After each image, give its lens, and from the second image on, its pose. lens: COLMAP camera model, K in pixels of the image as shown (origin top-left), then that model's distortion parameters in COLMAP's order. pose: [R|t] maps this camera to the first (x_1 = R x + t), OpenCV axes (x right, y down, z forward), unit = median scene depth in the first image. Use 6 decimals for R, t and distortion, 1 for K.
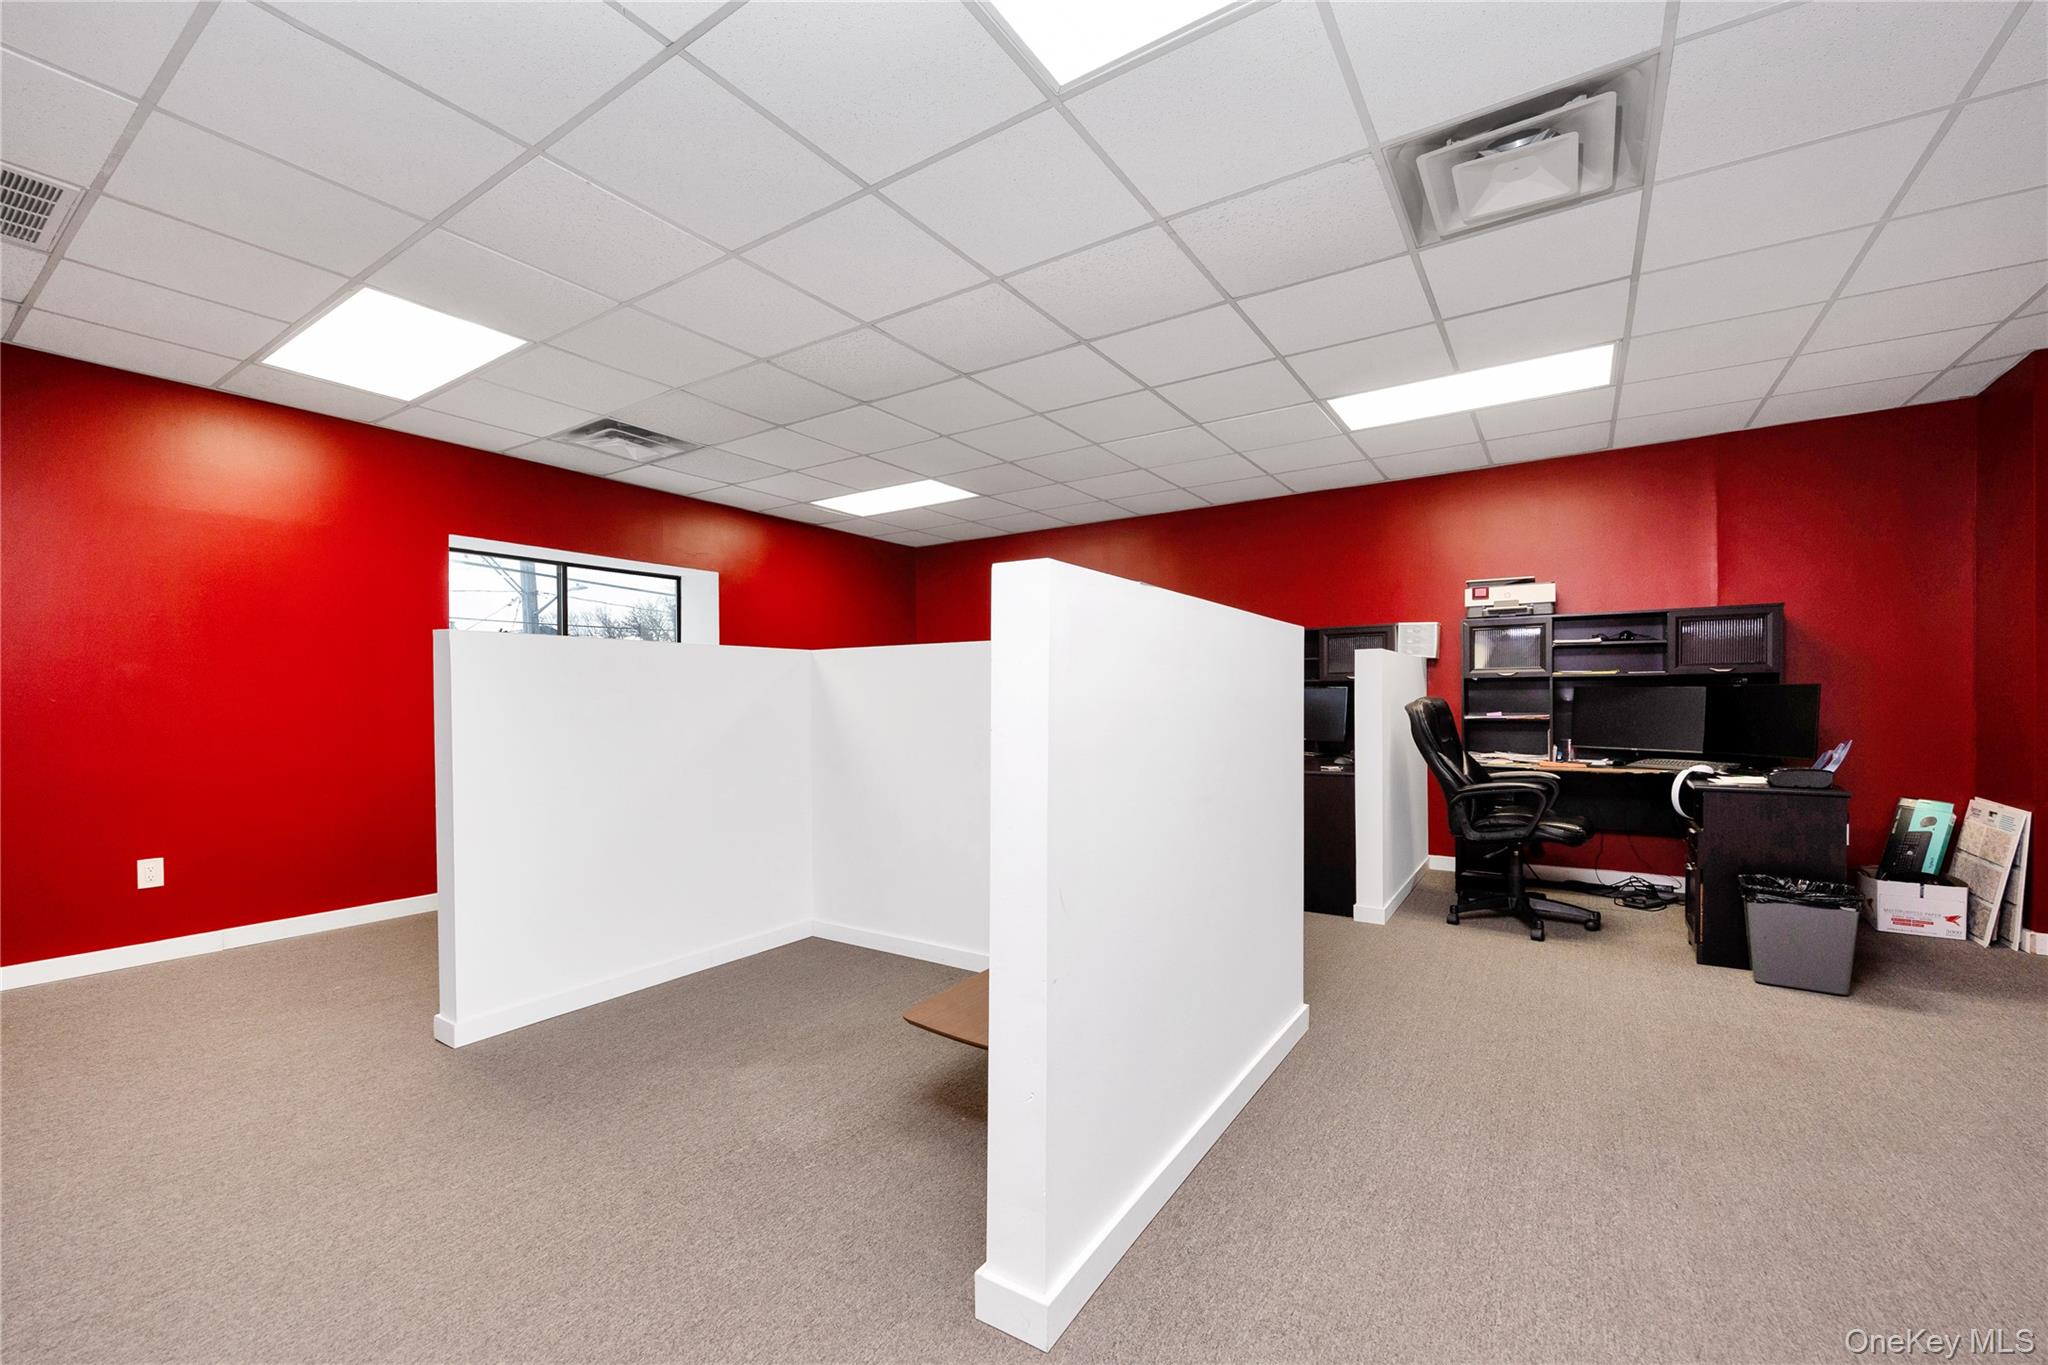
lens RADIAL K [[829.7, 0, 1003.2], [0, 829.7, 713.2], [0, 0, 1]] dist [-0.000106, -0.000051]
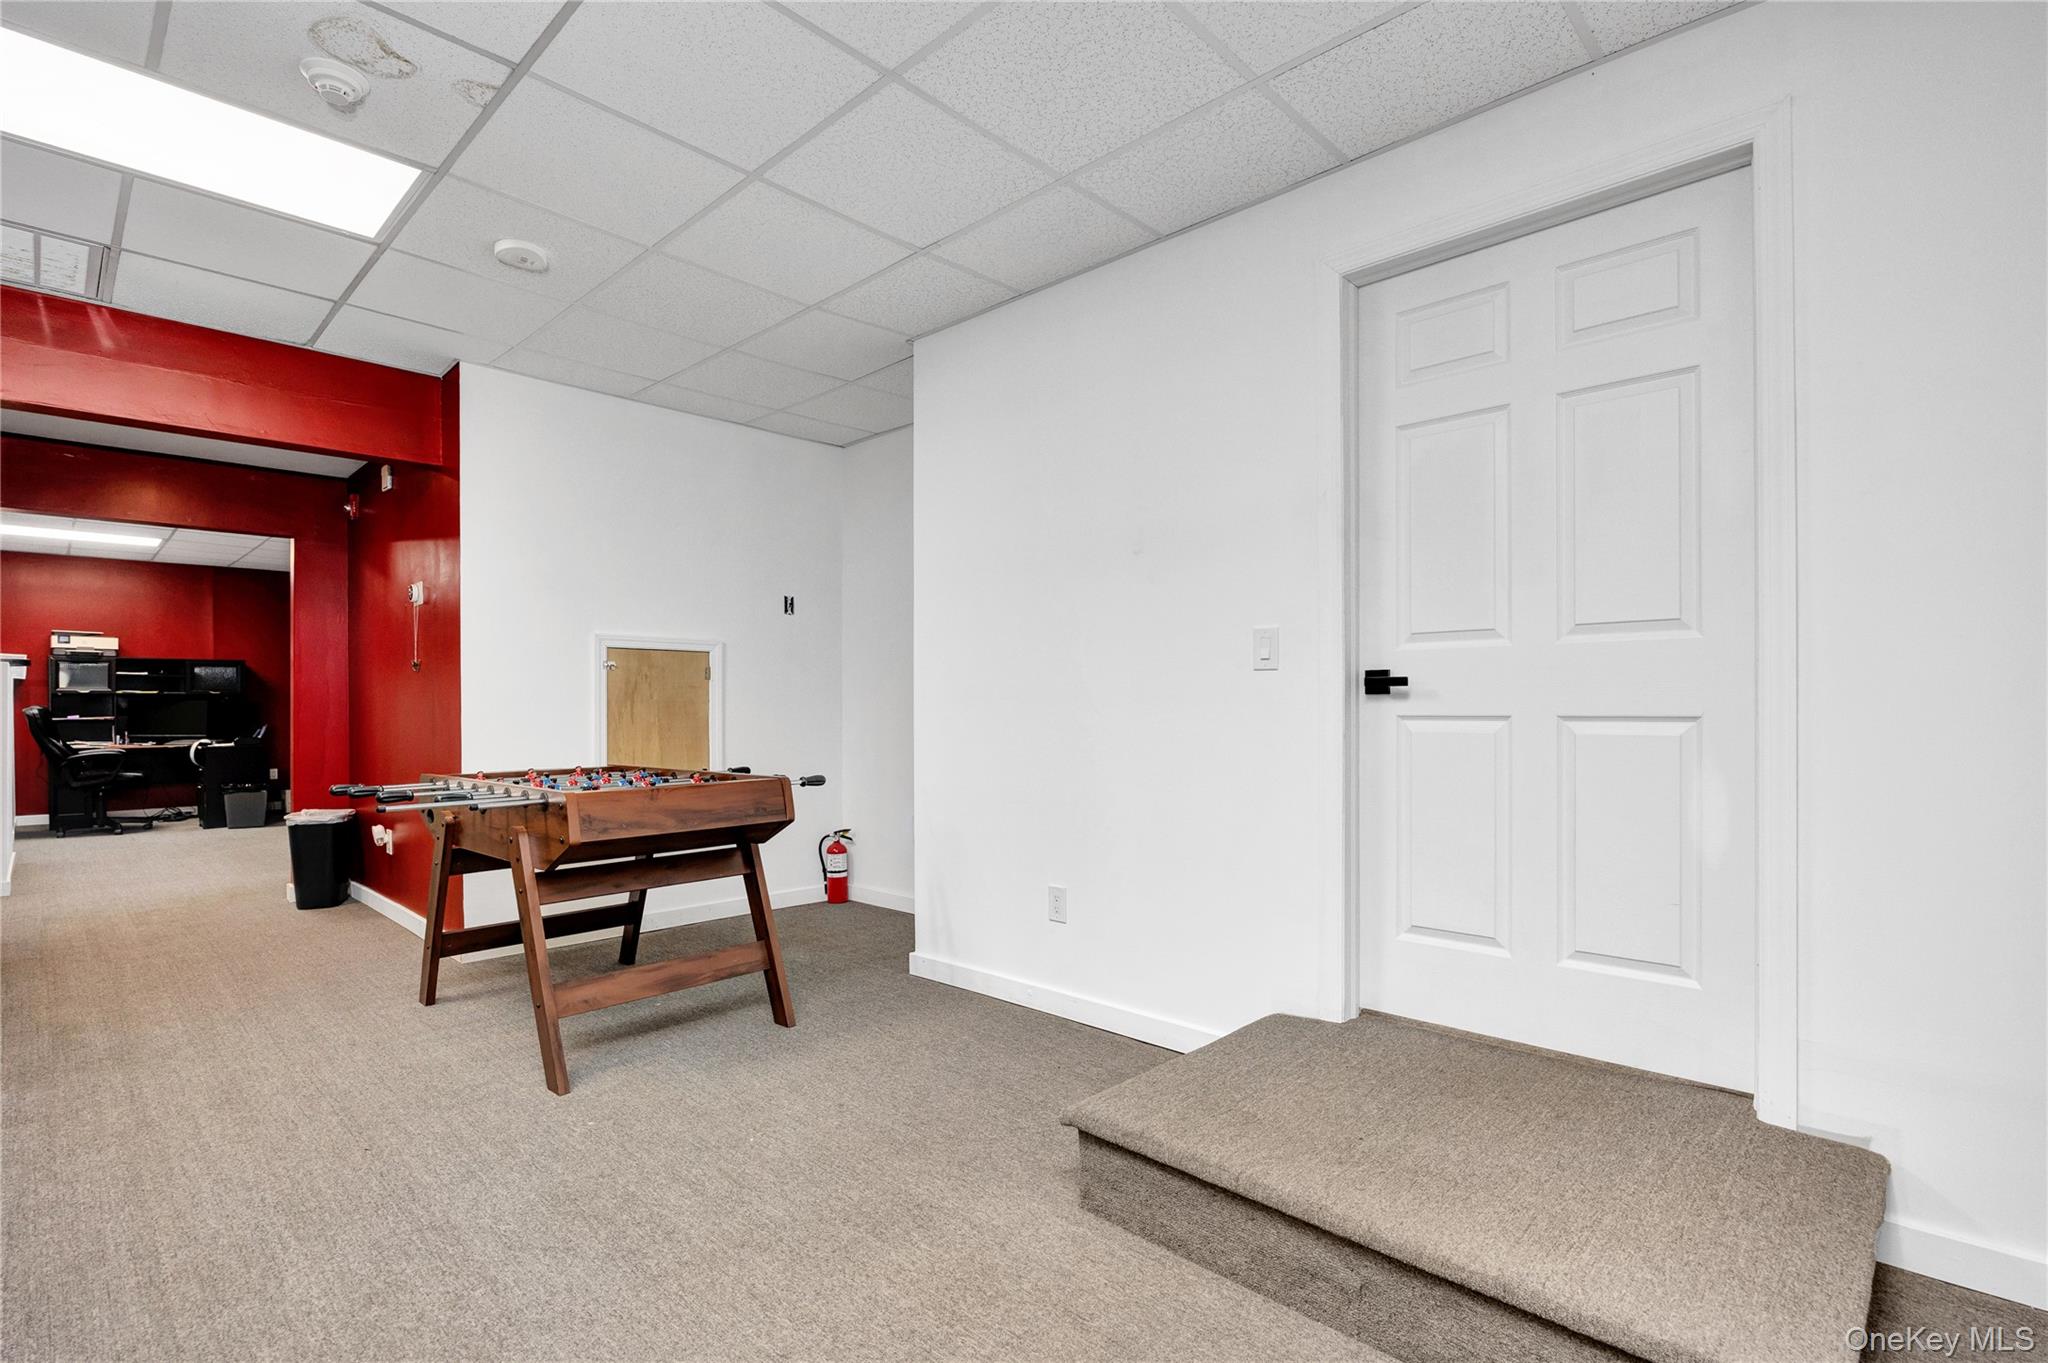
lens RADIAL K [[970.5, 0, 1022.8], [0, 970.5, 696.8], [0, 0, 1]] dist [-0.002558, -0.000463]
pose [[0.173783, 0.007662, 0.984754, -0.930706], [0.016008, 0.999816, -0.010604, 0.011955], [-0.984654, 0.017606, 0.173628, -1.124831]]
